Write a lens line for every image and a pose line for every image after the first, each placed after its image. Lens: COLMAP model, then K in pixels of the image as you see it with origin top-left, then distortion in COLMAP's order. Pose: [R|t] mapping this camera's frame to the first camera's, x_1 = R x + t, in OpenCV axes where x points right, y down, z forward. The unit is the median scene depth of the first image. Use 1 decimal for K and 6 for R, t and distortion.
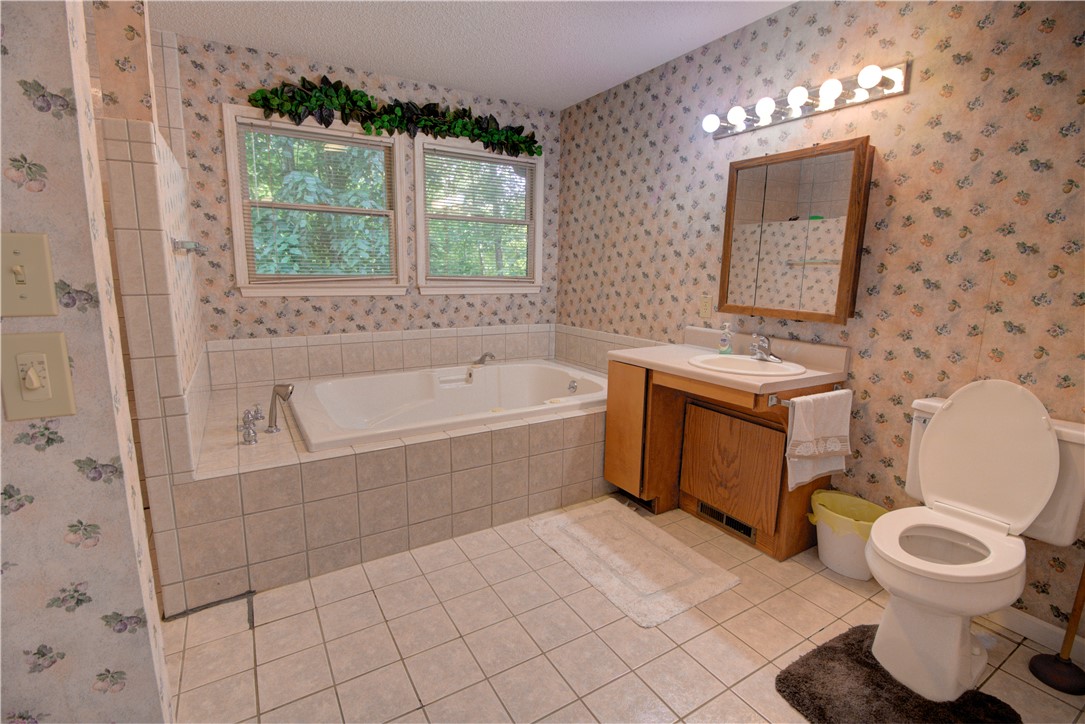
lens RADIAL K [[512.0, 0, 542.5], [0, 512.0, 362.0], [0, 0, 1]] dist [0.000055, -0.012169]
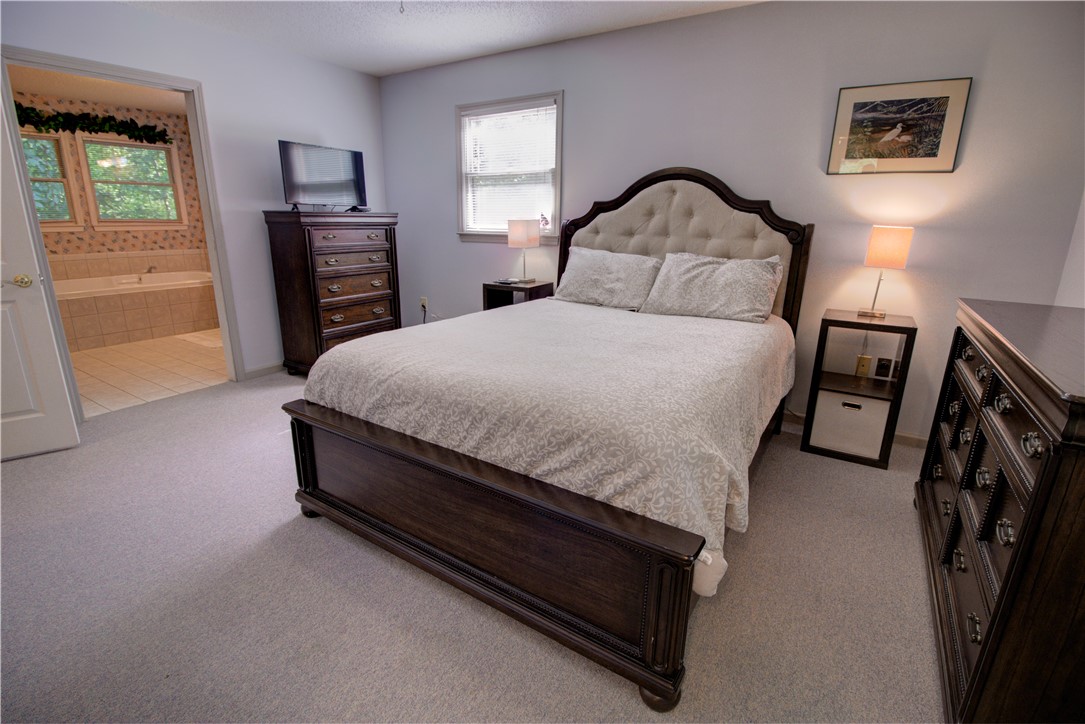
lens RADIAL K [[512.0, 0, 542.5], [0, 512.0, 362.0], [0, 0, 1]] dist [0.000055, -0.012169]
pose [[0.897354, -0.122739, 0.423900, 0.302933], [0.079648, 0.989815, 0.117991, 0.203758], [-0.434065, -0.072117, 0.897990, -1.098953]]
